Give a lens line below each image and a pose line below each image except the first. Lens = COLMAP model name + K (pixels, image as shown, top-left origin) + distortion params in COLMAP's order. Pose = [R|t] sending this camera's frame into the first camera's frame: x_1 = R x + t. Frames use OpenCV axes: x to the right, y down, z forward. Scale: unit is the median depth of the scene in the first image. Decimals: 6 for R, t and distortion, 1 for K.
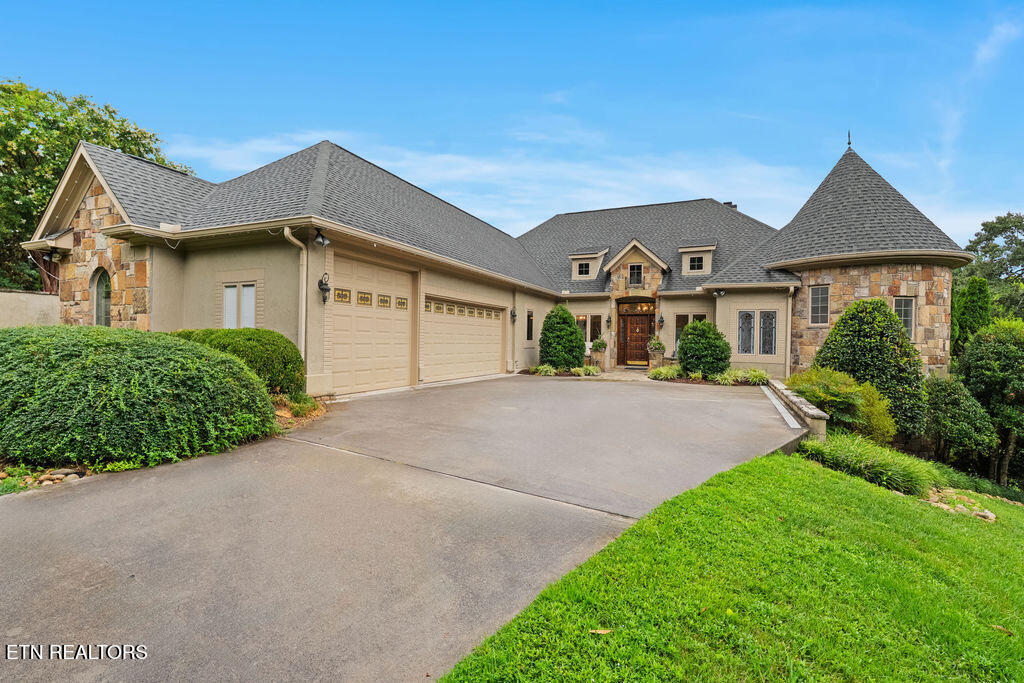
lens RADIAL K [[470.9, 0, 512.0], [0, 470.9, 341.5], [0, 0, 1]] dist [-0.000493, -0.000099]
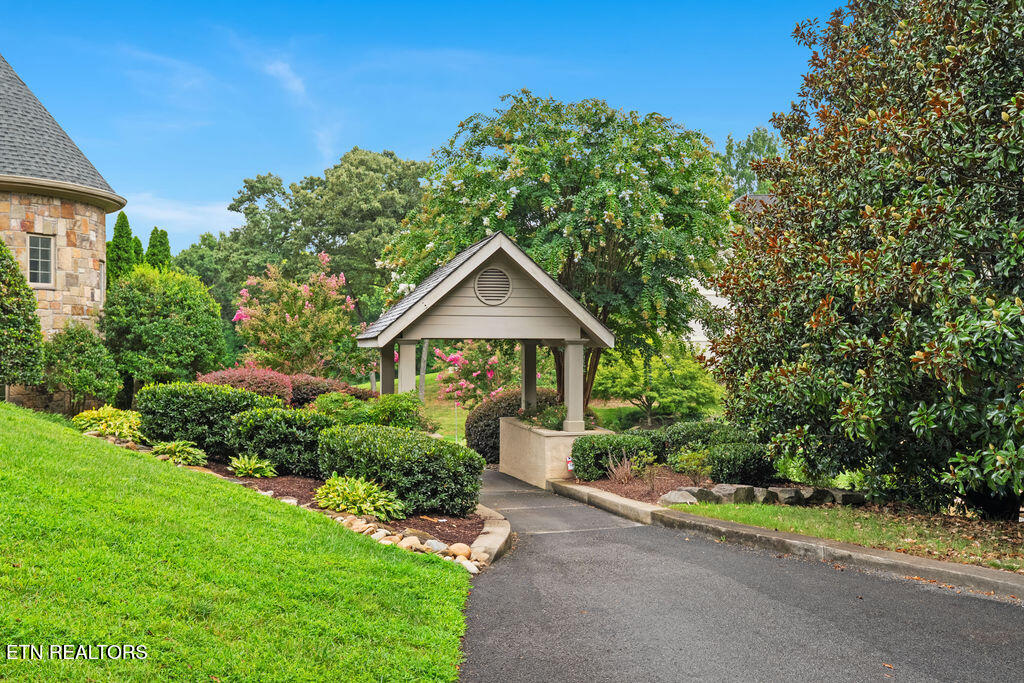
lens RADIAL K [[790.0, 0, 512.0], [0, 790.0, 341.5], [0, 0, 1]] dist [0.004174, 0.003472]
pose [[0.491855, -0.026409, 0.870277, 0.005514], [0.021473, 0.999604, 0.018197, 0.089575], [-0.870412, 0.009737, 0.492227, -0.437330]]
